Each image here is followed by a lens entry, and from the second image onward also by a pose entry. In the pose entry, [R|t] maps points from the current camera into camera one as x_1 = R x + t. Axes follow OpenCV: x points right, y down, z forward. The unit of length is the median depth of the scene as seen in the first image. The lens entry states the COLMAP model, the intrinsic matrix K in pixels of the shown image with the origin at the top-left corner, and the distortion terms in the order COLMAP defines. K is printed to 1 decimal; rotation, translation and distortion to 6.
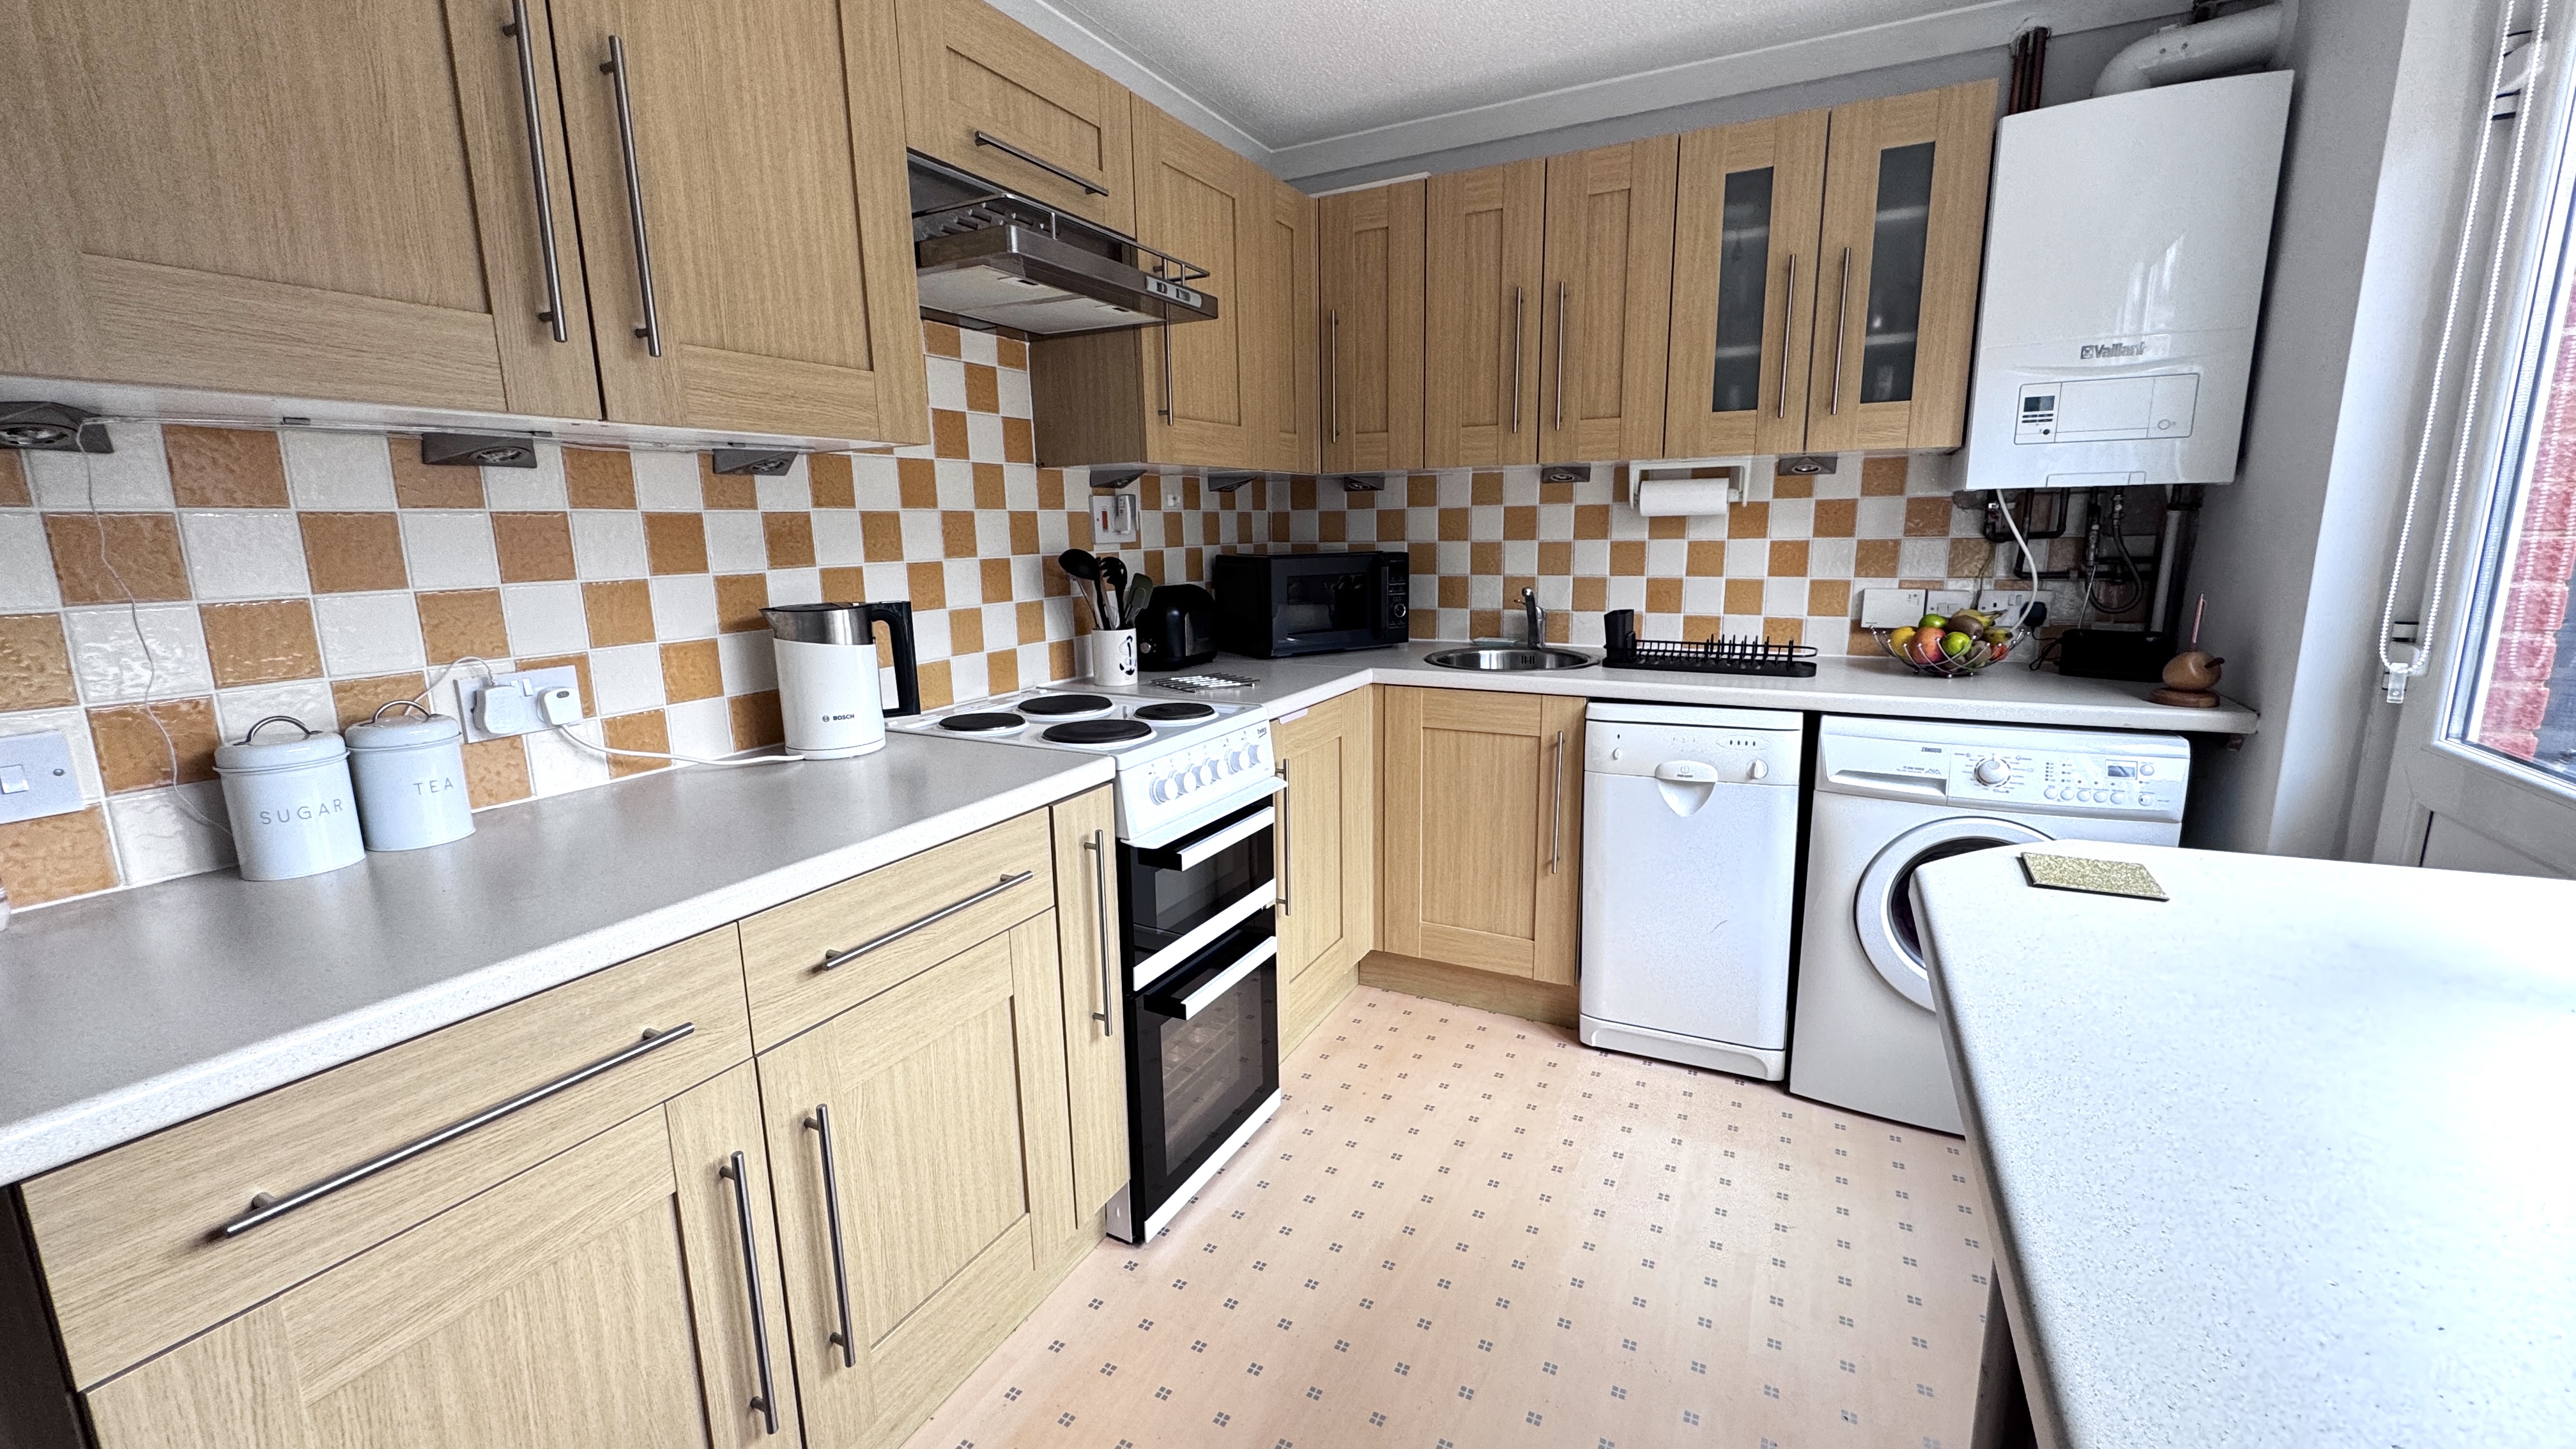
lens RADIAL K [[1028.3, 0, 1281.5], [0, 1028.3, 721.3], [0, 0, 1]] dist [-0.003408, 0.000464]
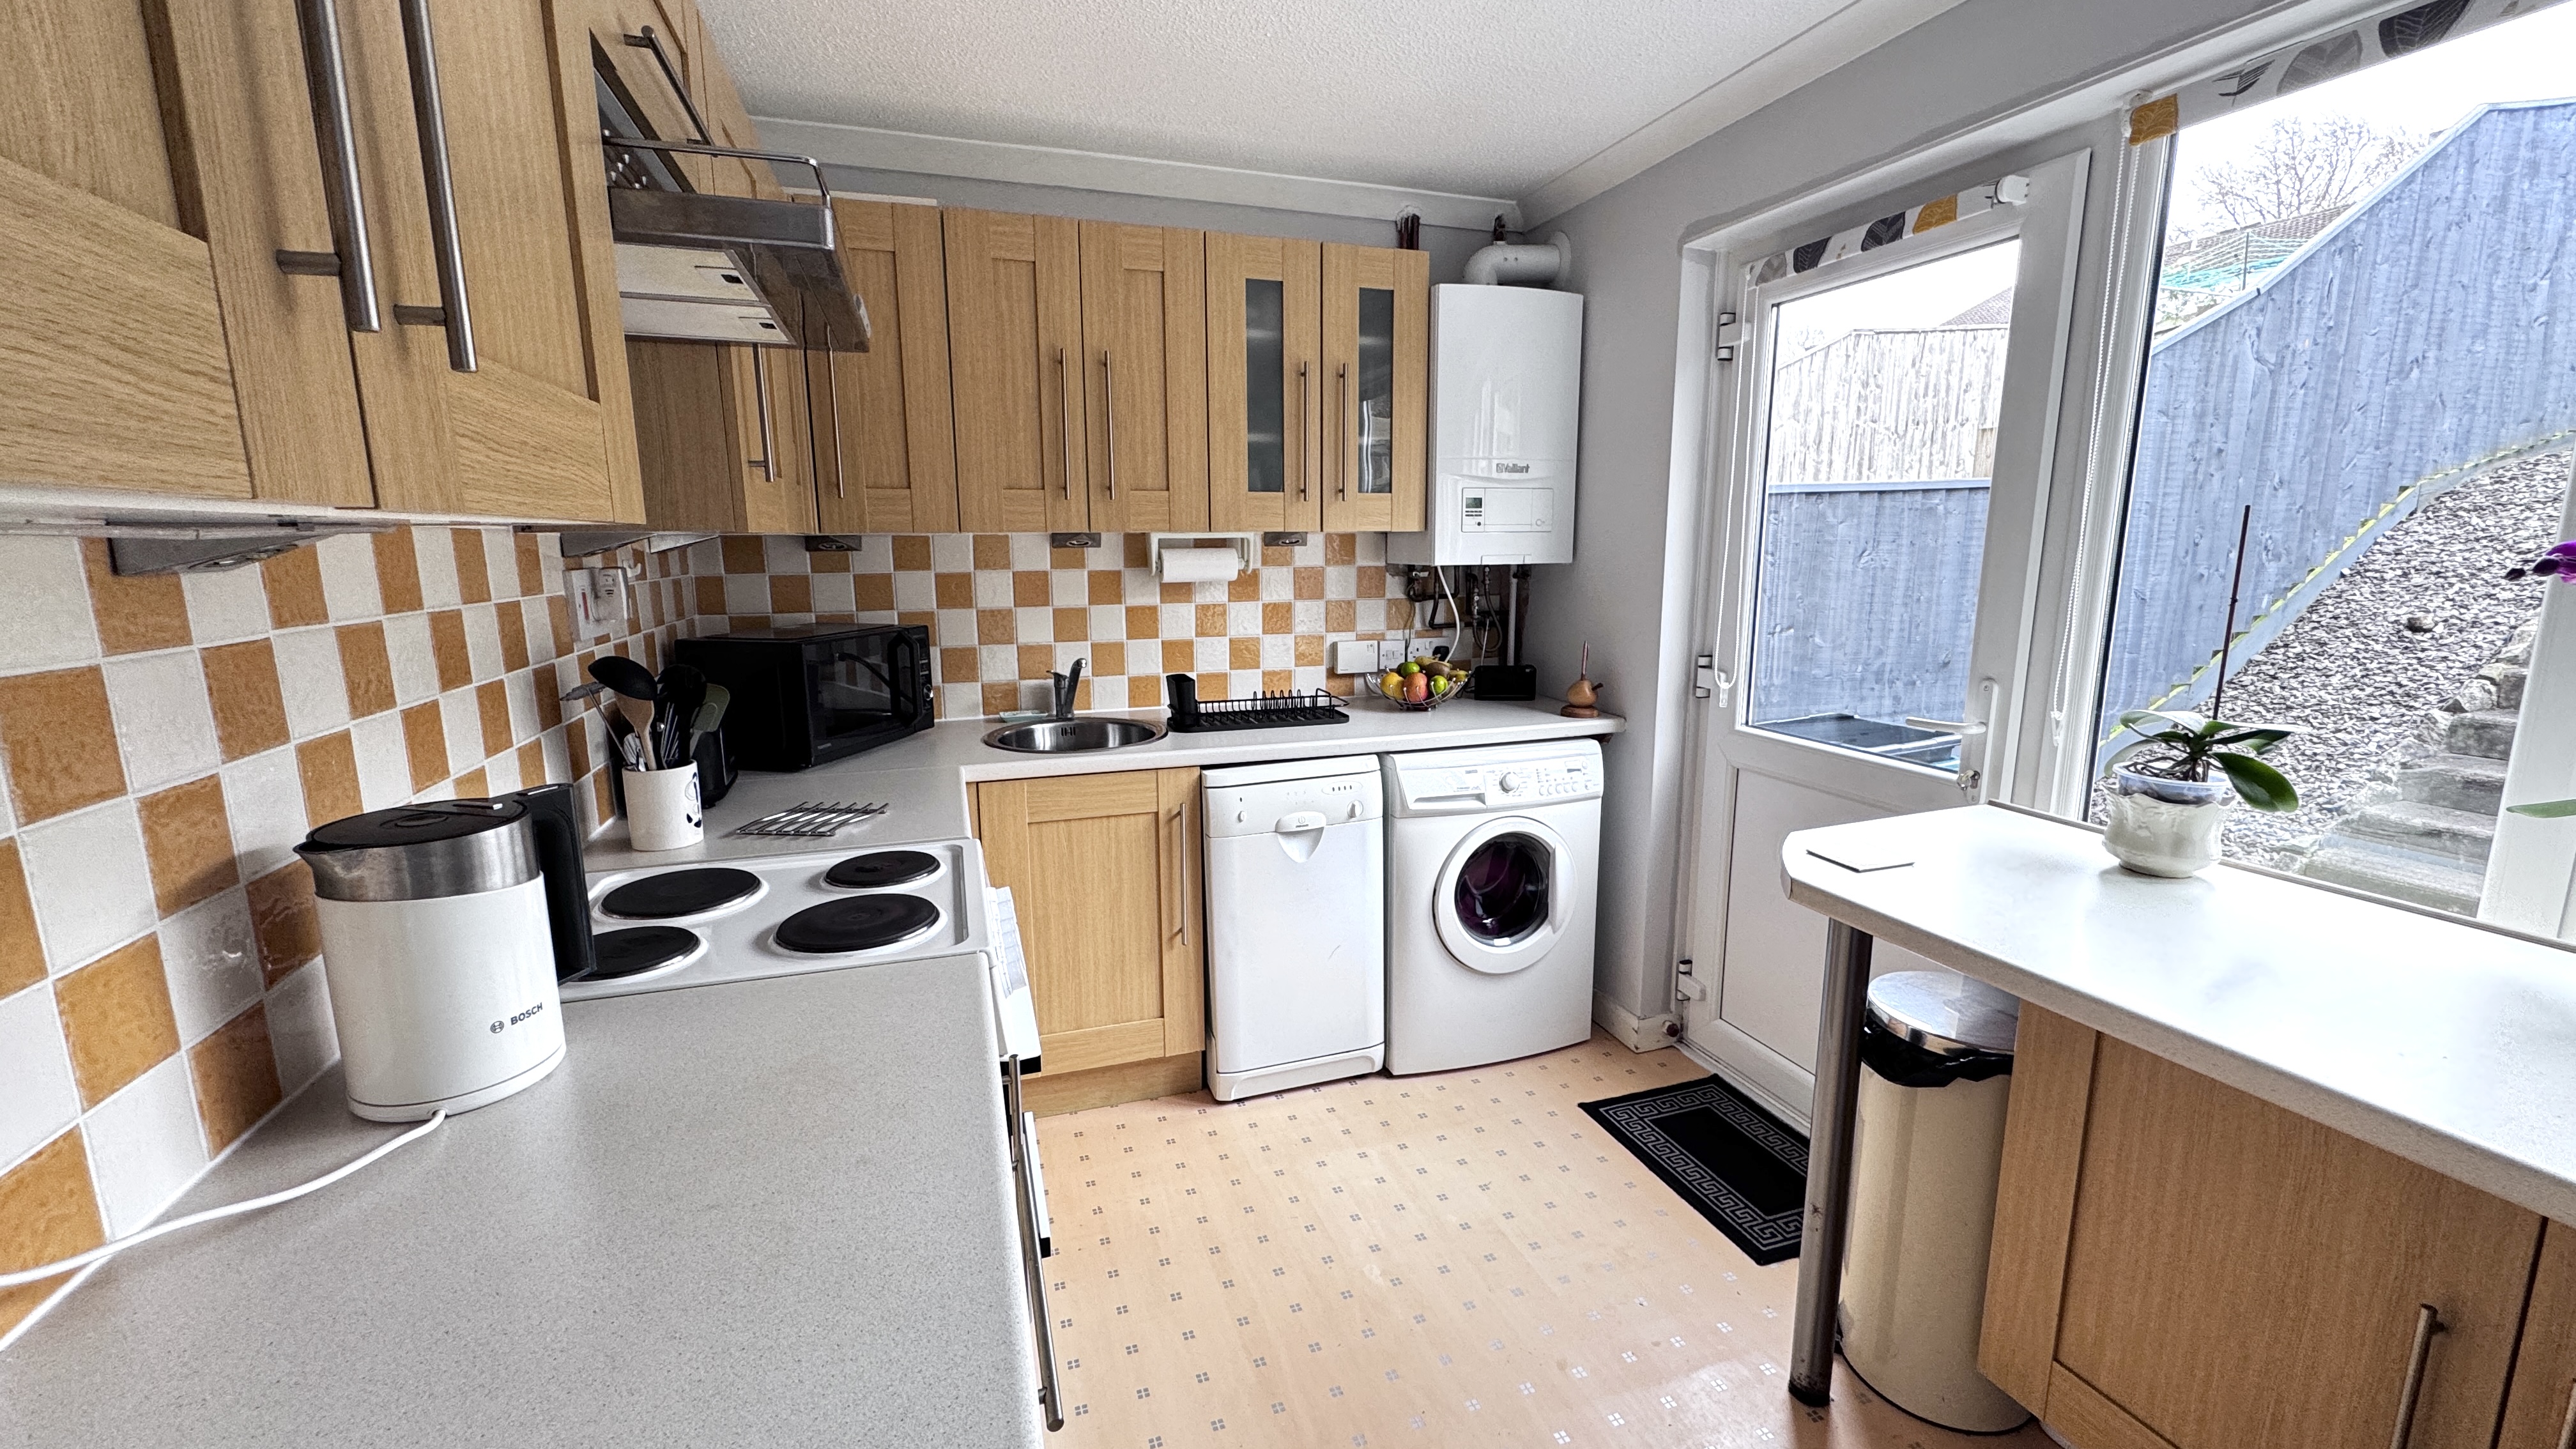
lens RADIAL K [[1028.3, 0, 1285.2], [0, 1028.3, 722.1], [0, 0, 1]] dist [-0.003408, 0.000464]
pose [[0.693356, -0.112697, 0.711728, -0.383925], [0.130033, 0.991048, 0.030249, -0.091014], [-0.708766, 0.071575, 0.701804, 0.235346]]
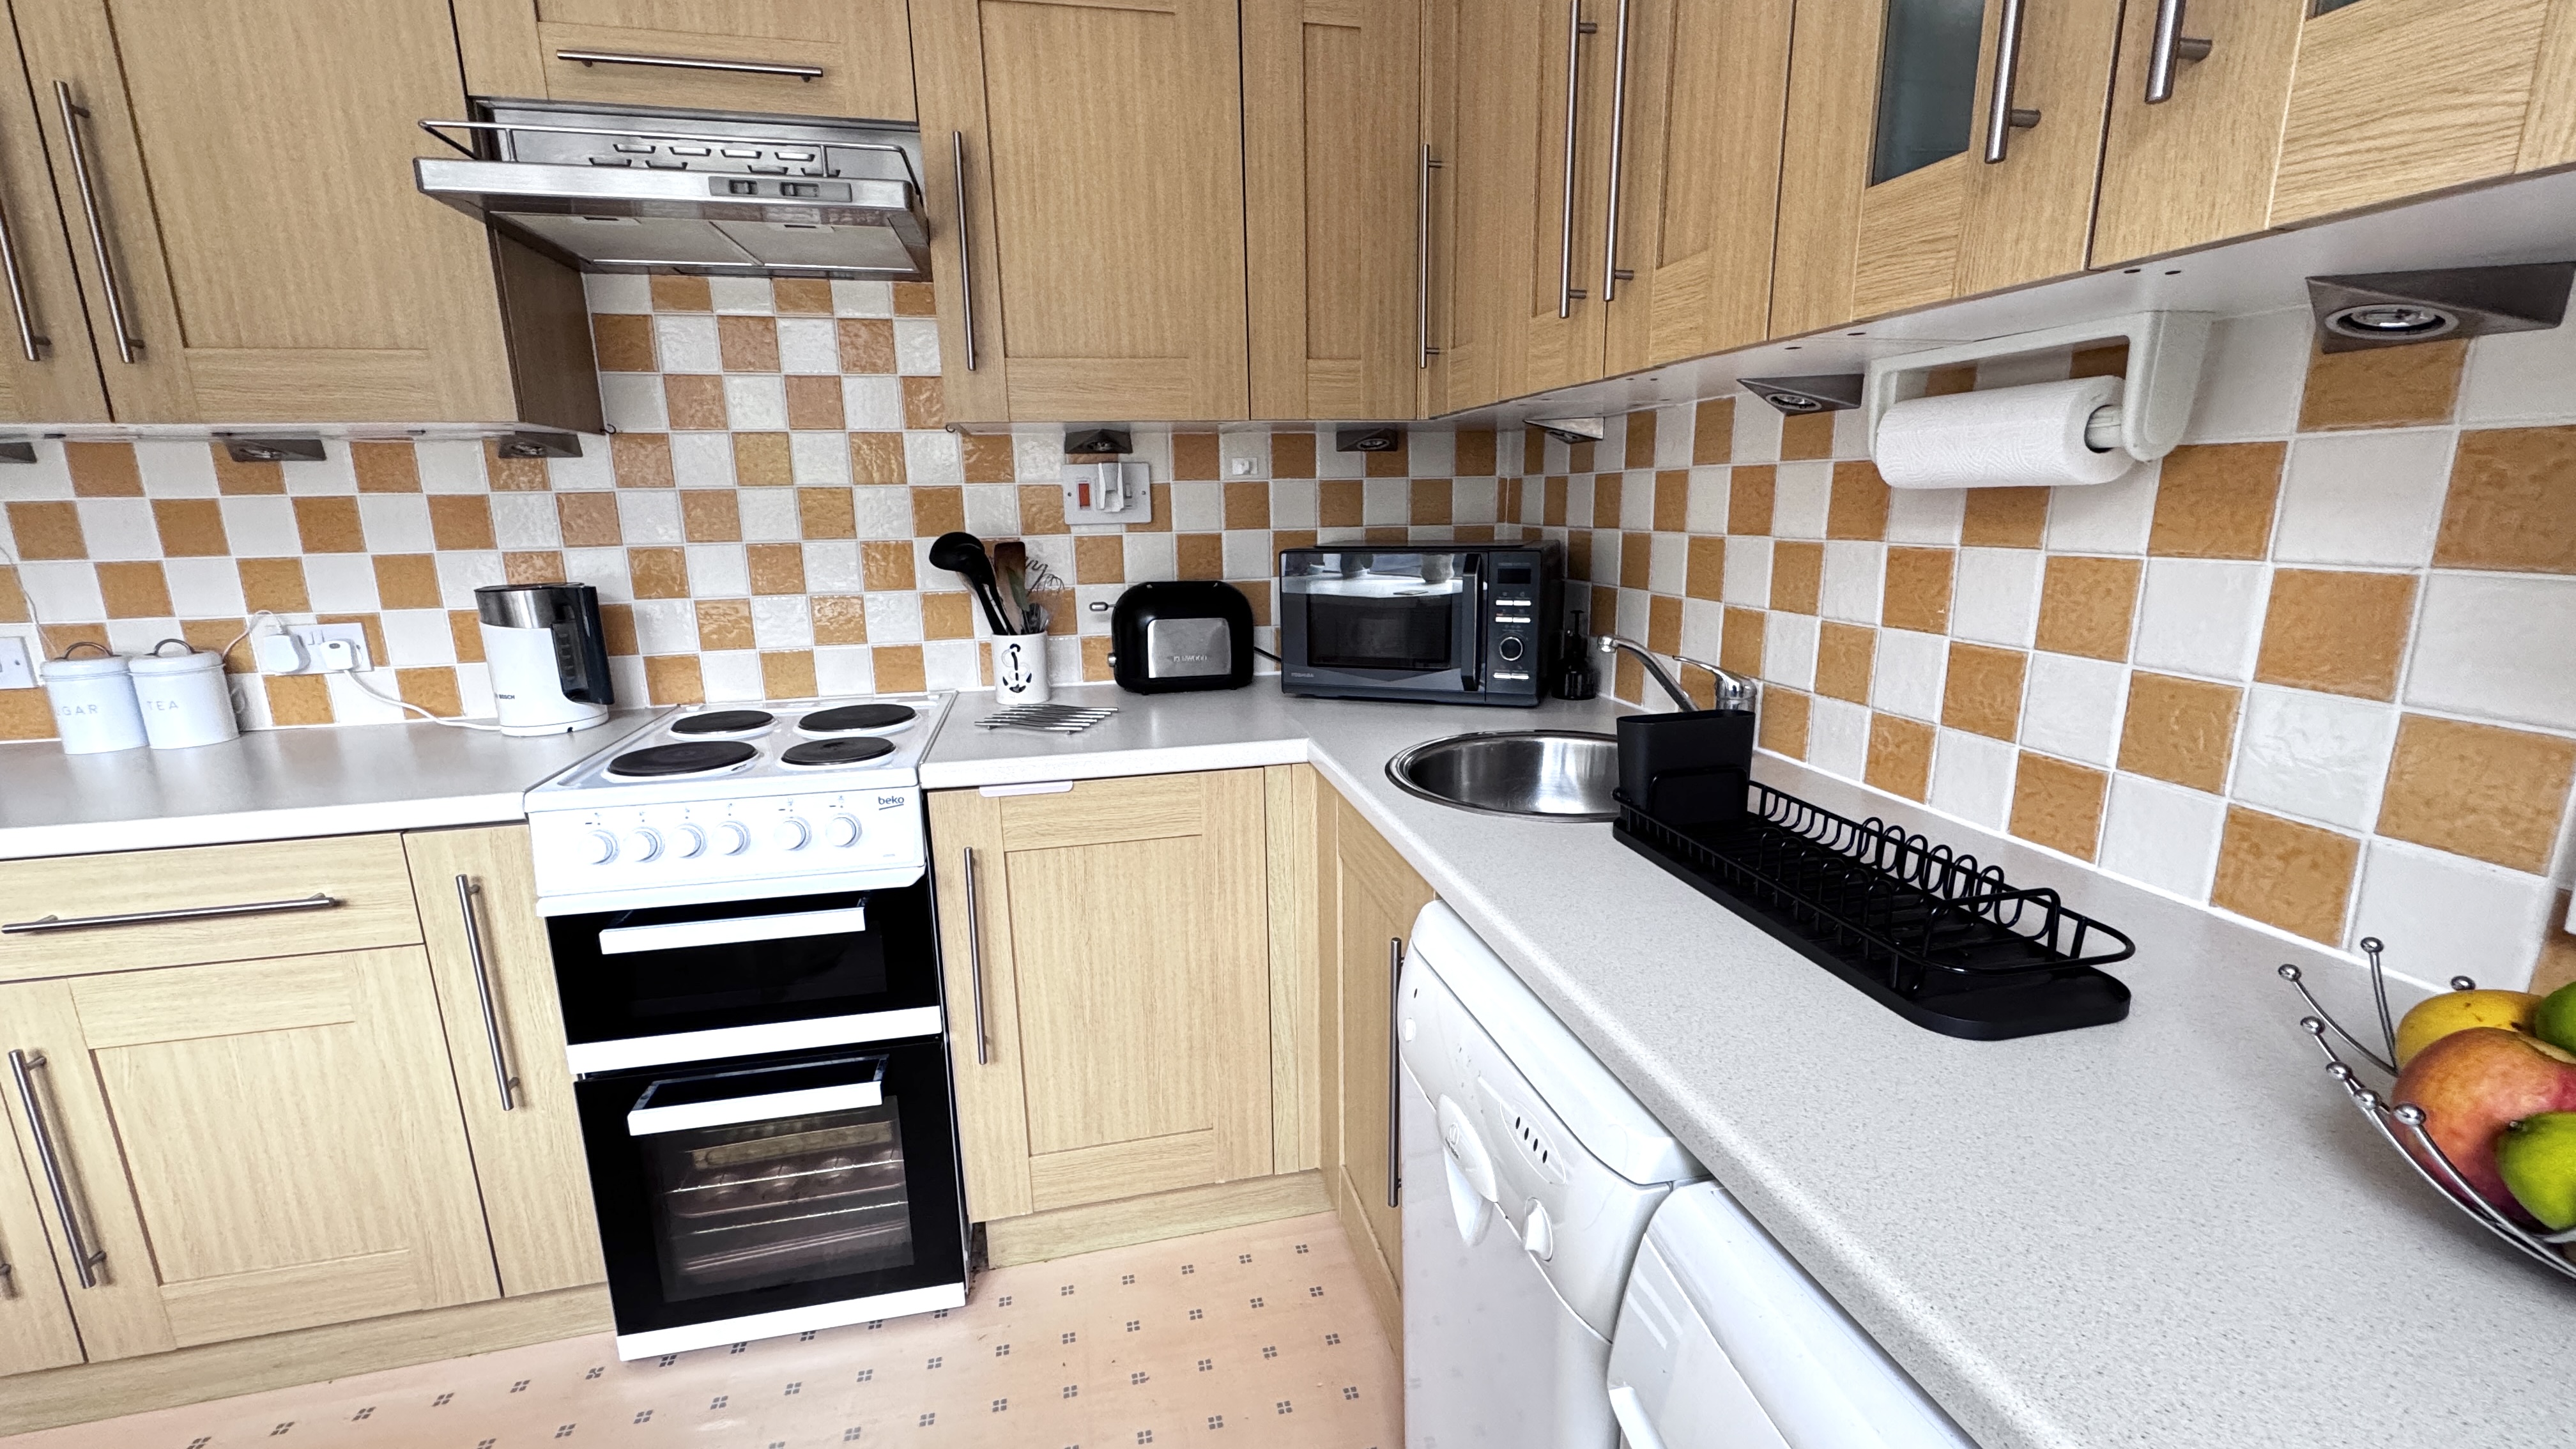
lens RADIAL K [[1028.3, 0, 1279.7], [0, 1028.3, 724.5], [0, 0, 1]] dist [-0.003408, 0.000464]
pose [[0.643937, 0.171159, -0.745687, 0.616696], [-0.138874, 0.984613, 0.106075, -0.142008], [0.752369, 0.035251, 0.657798, 0.673185]]
